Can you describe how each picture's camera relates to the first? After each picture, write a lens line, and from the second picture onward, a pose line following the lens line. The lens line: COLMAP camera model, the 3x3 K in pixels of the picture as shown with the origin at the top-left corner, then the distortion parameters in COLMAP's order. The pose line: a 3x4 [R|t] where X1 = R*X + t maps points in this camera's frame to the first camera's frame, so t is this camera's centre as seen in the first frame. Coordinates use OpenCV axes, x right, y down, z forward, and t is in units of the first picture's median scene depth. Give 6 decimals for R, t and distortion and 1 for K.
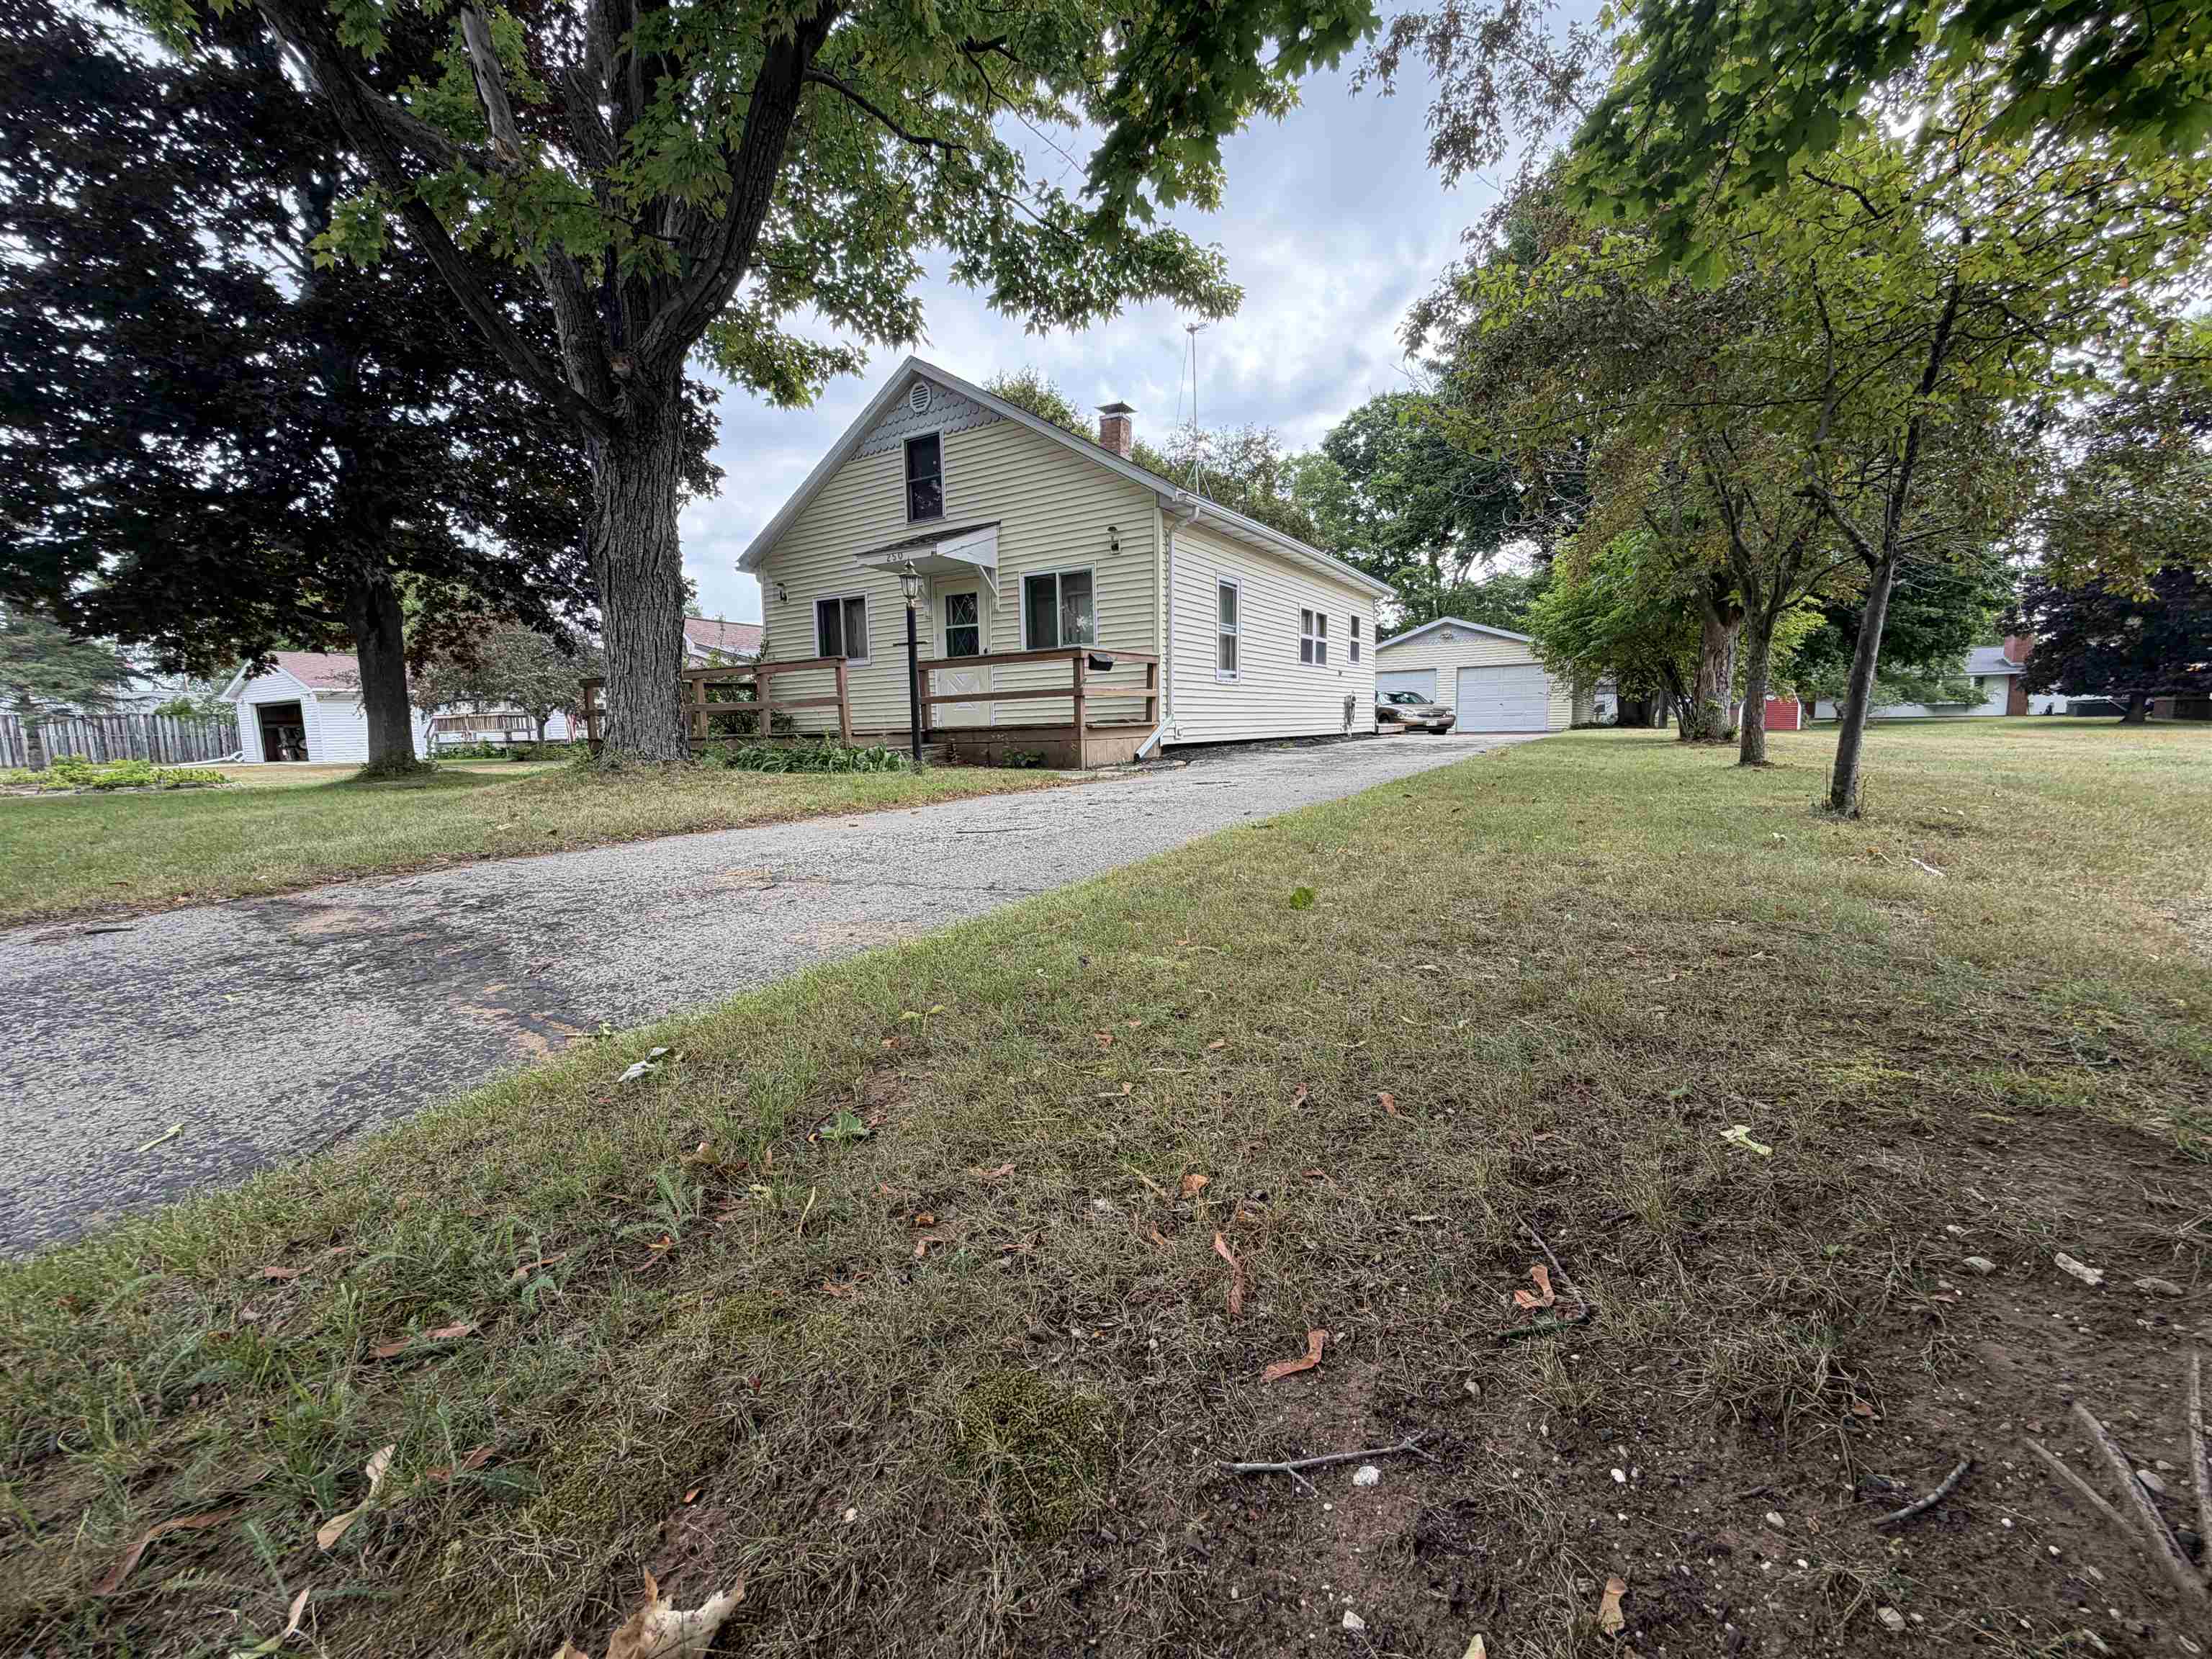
lens RADIAL K [[886.0, 0, 1106.9], [0, 886.0, 827.0], [0, 0, 1]] dist [-0.000536, 0.000432]
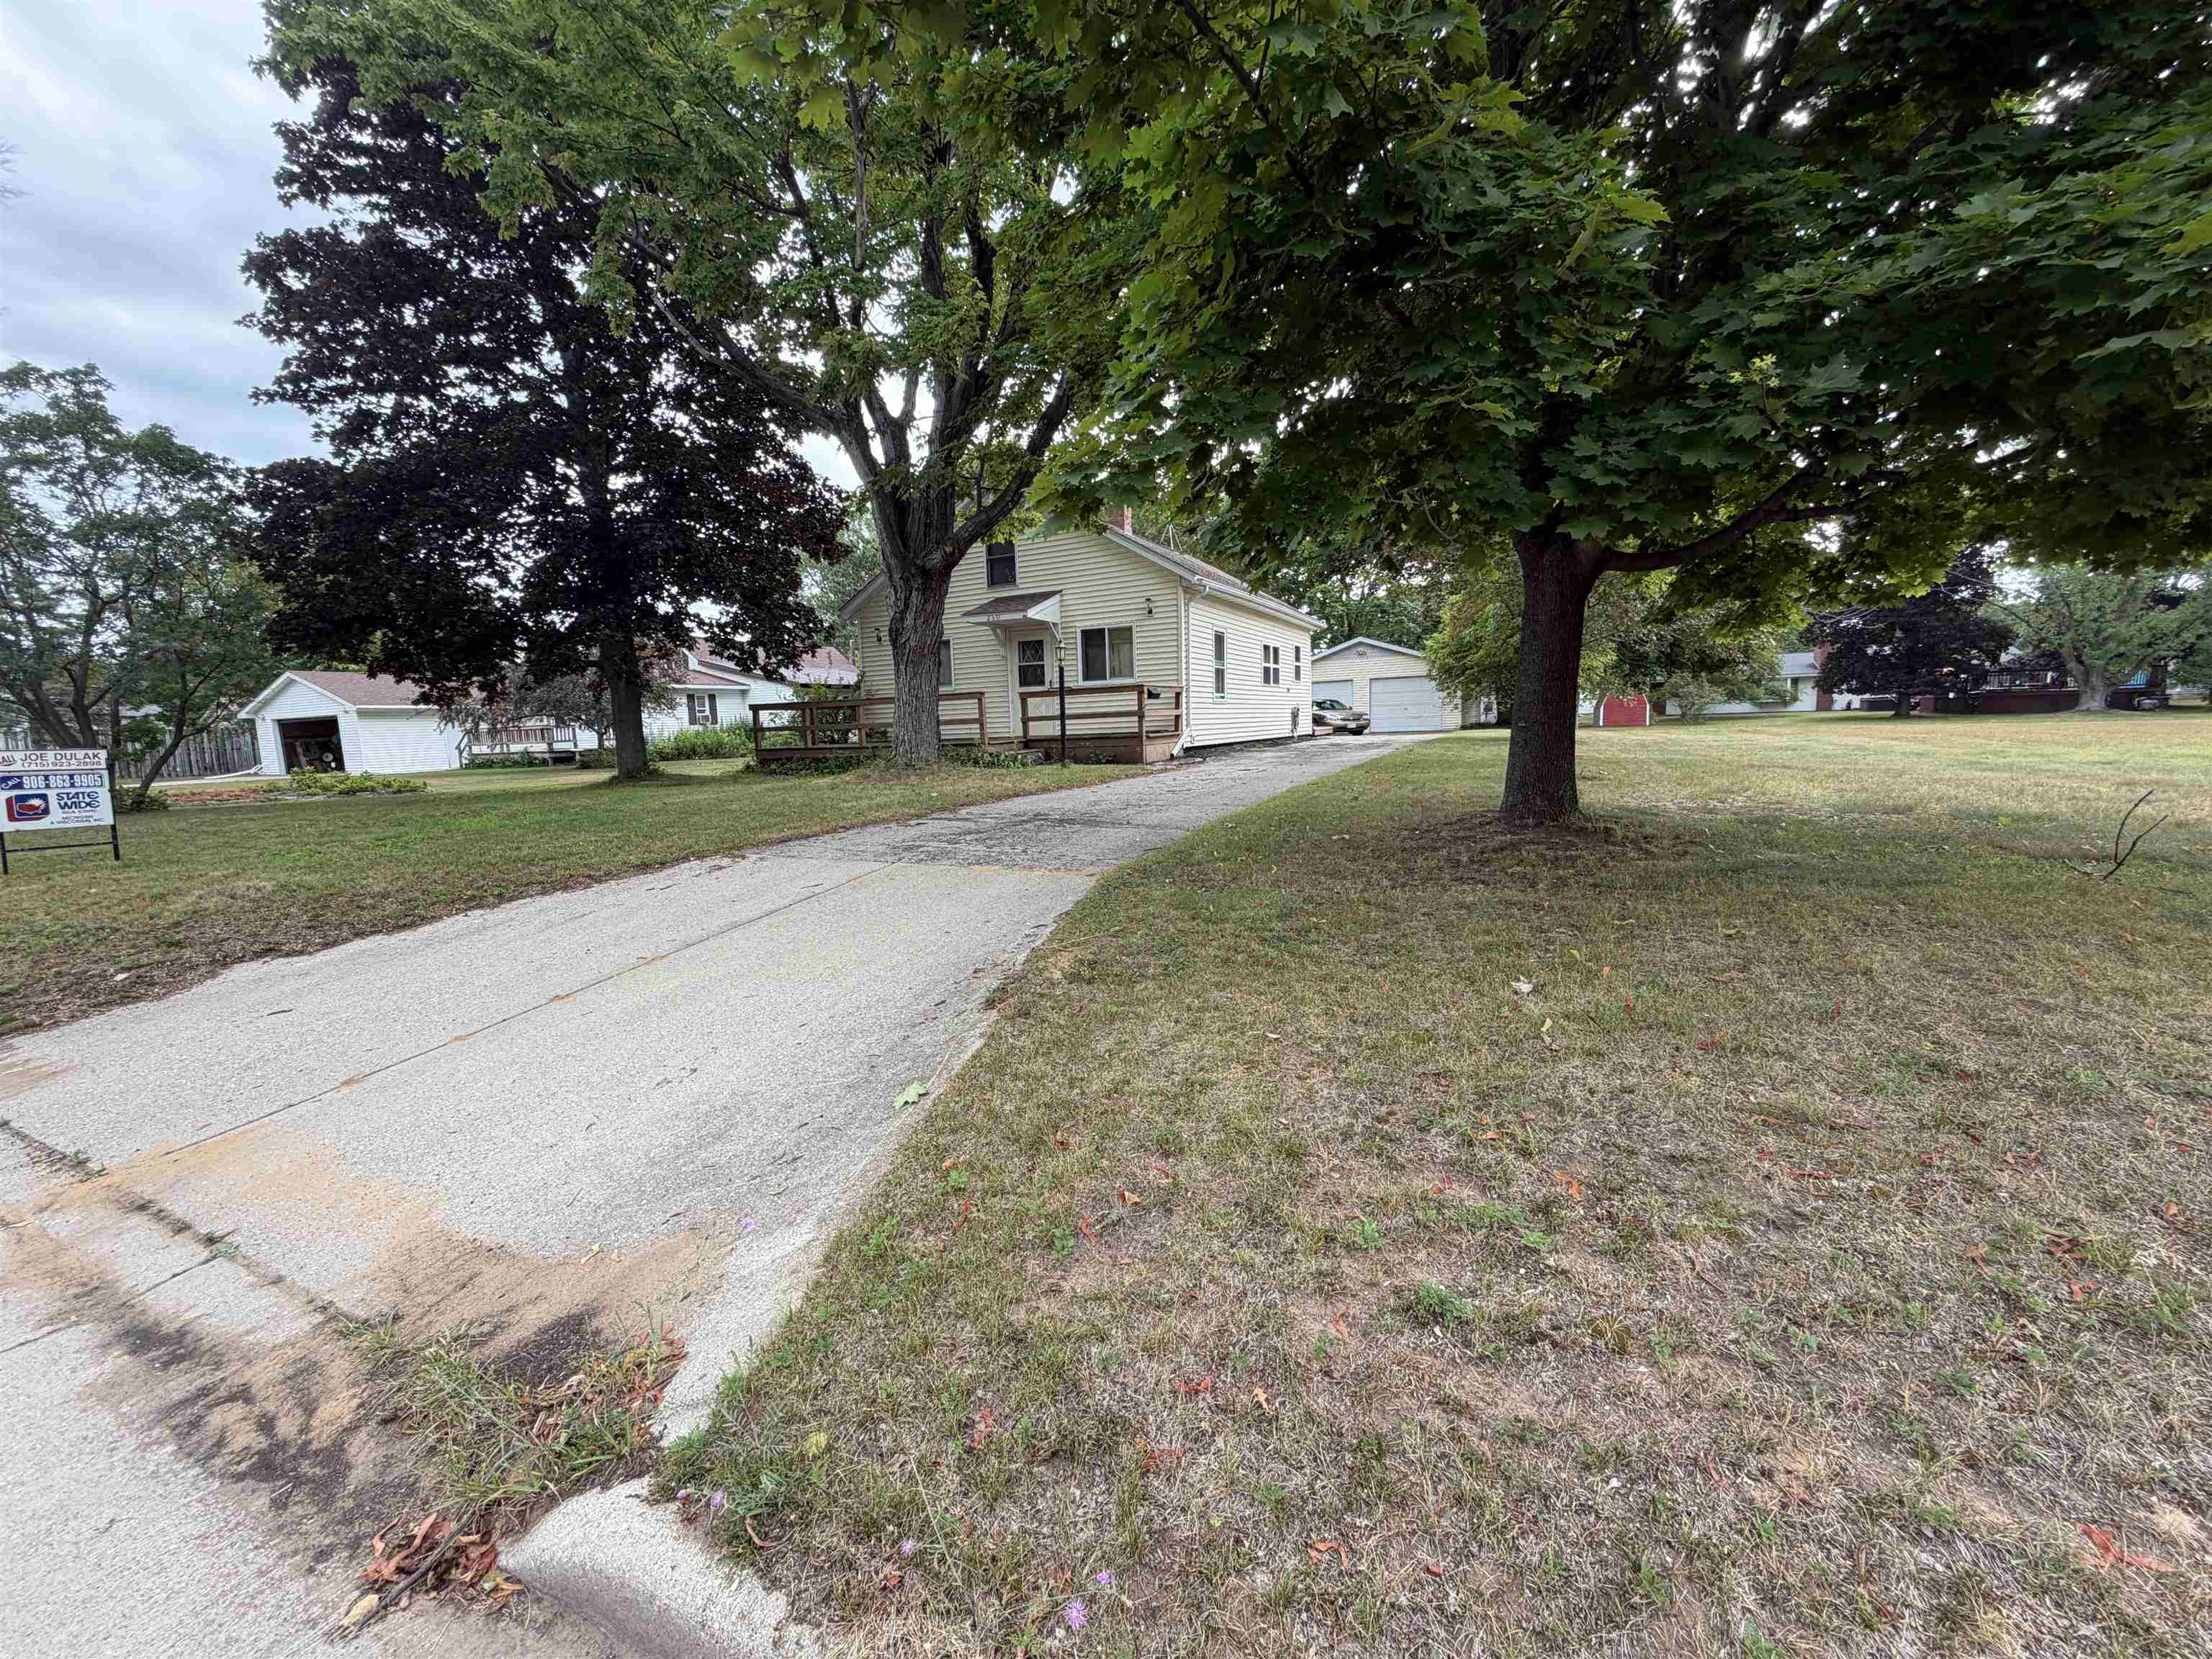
lens RADIAL K [[886.0, 0, 1109.3], [0, 886.0, 827.2], [0, 0, 1]] dist [-0.000536, 0.000432]
pose [[0.995136, -0.022899, 0.095810, -0.145966], [0.022980, 0.999736, 0.000255, 0.025287], [-0.095790, 0.001948, 0.995400, -0.313315]]
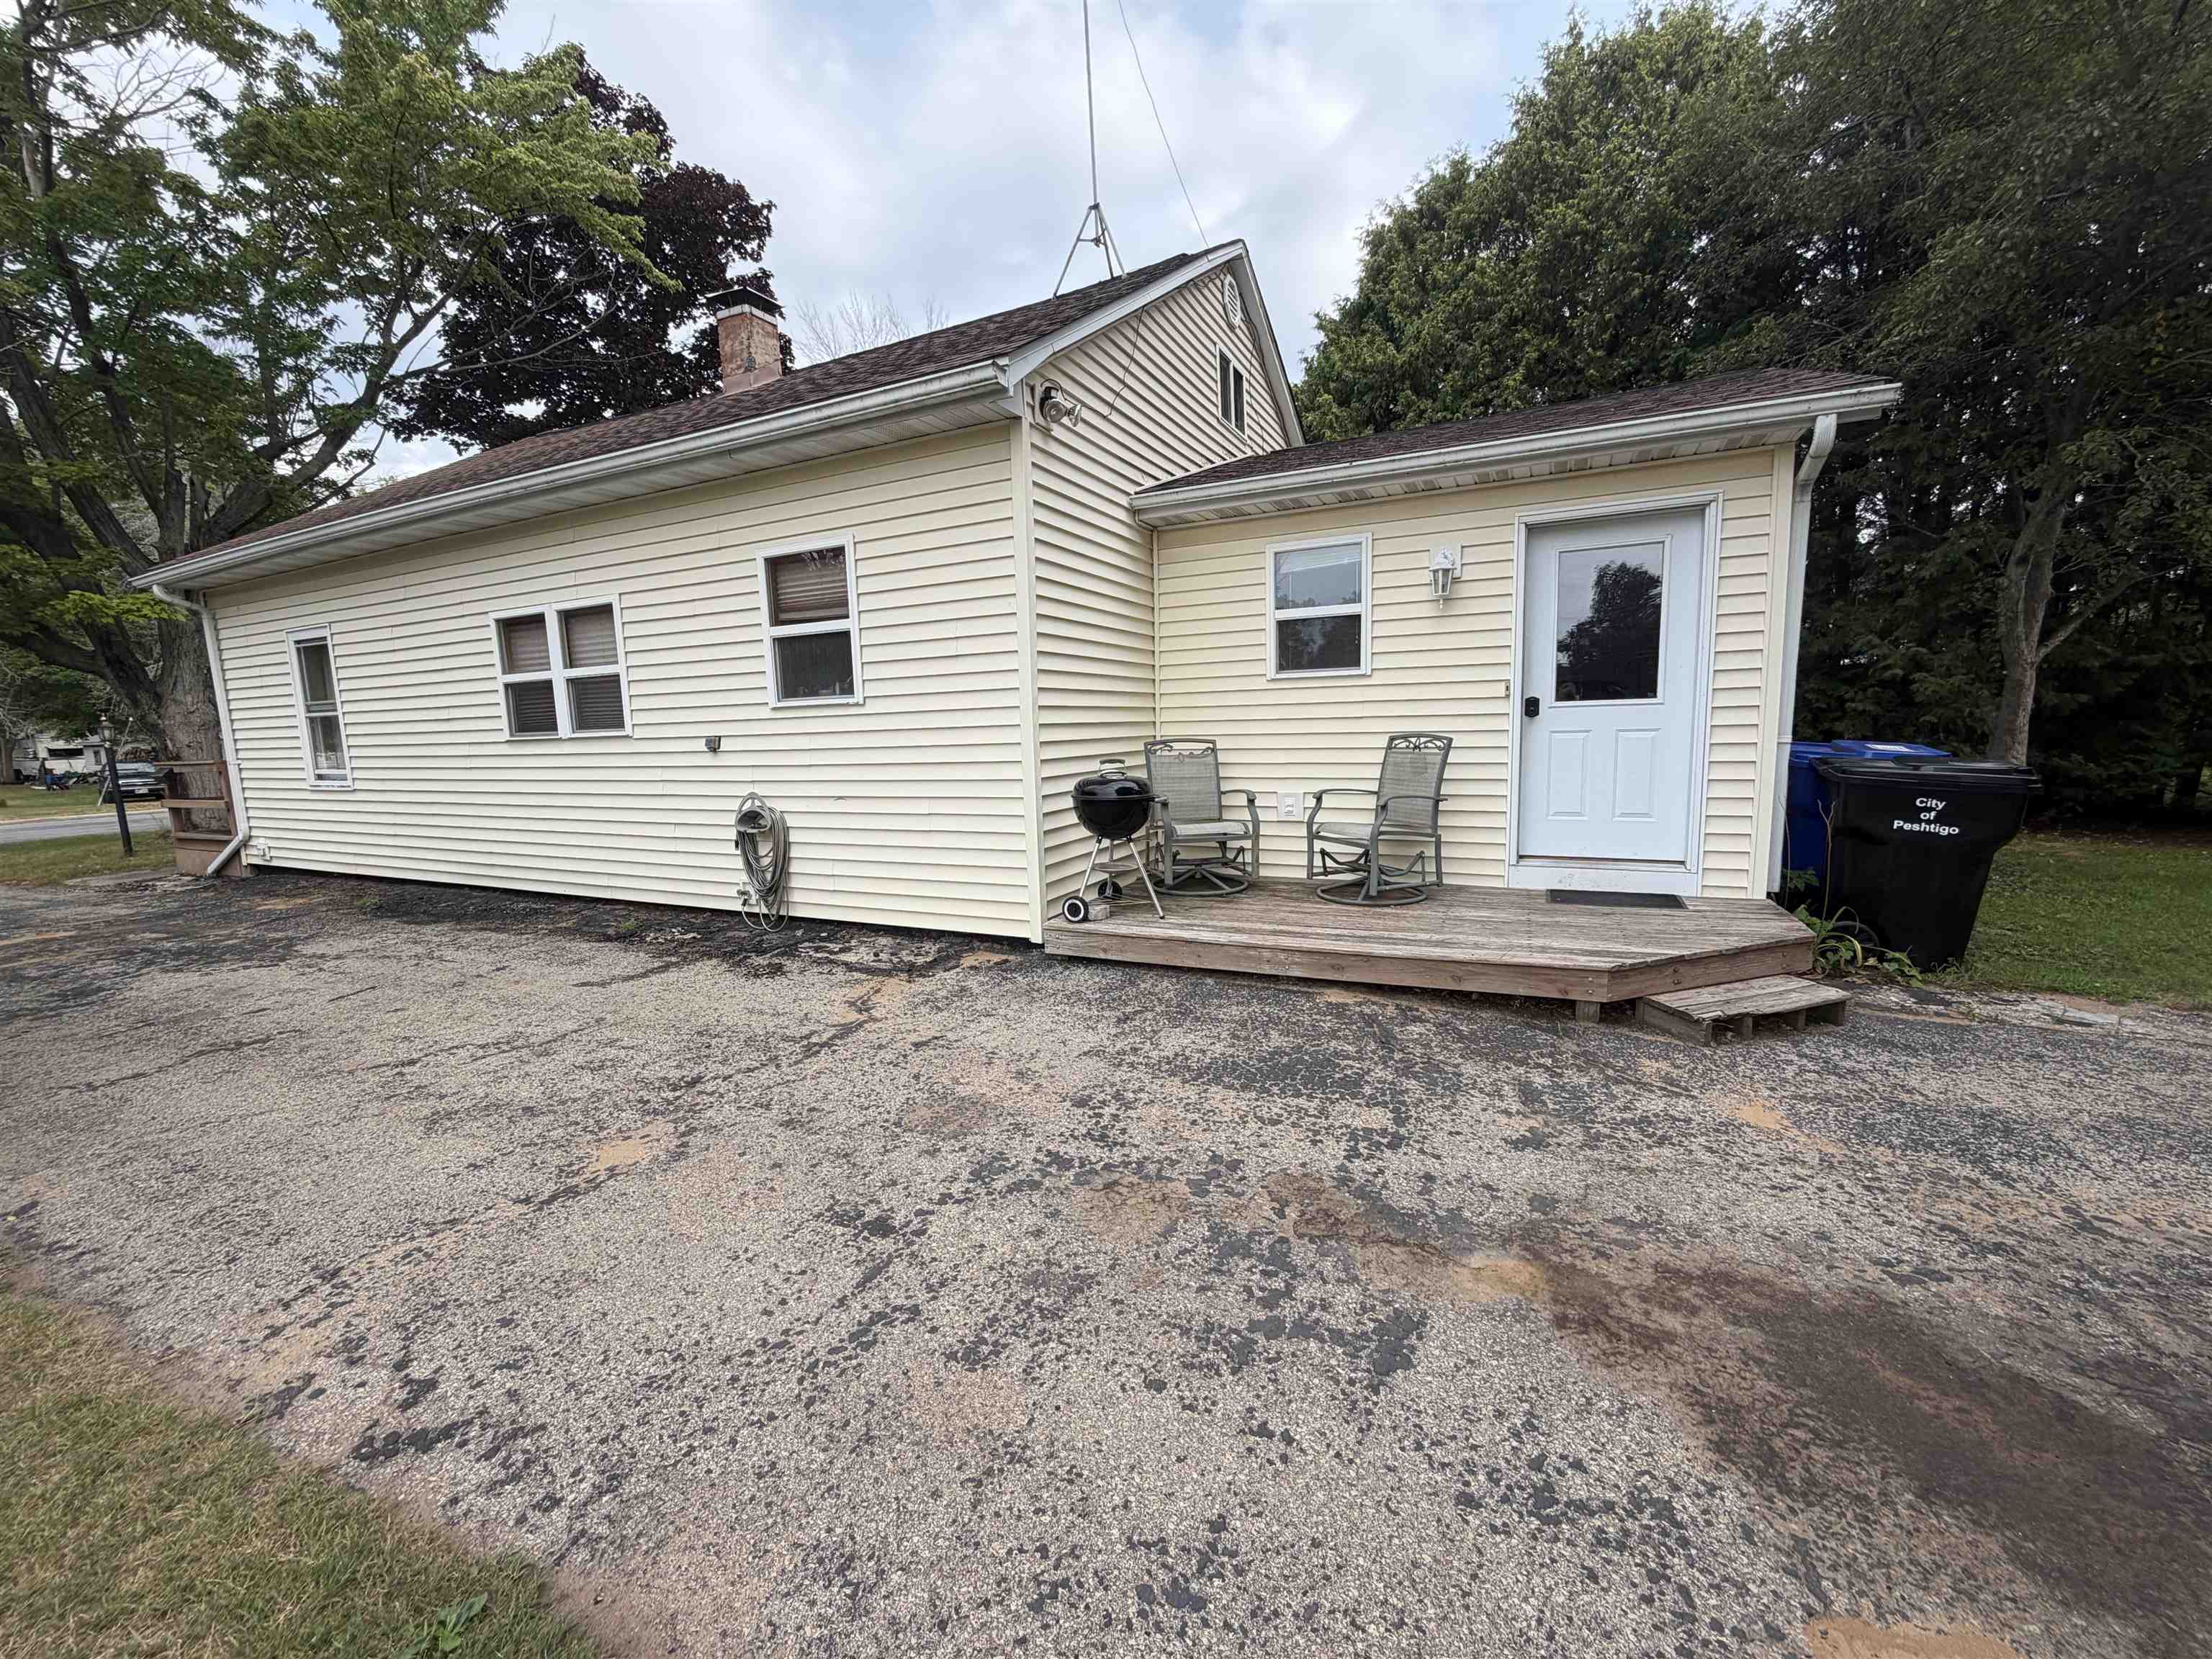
lens RADIAL K [[886.0, 0, 1109.7], [0, 886.0, 843.6], [0, 0, 1]] dist [-0.000536, 0.000432]
pose [[0.106554, 0.142700, -0.984014, 0.707302], [-0.089343, 0.987019, 0.133461, -0.217118], [0.990285, 0.073694, 0.117921, 1.241270]]
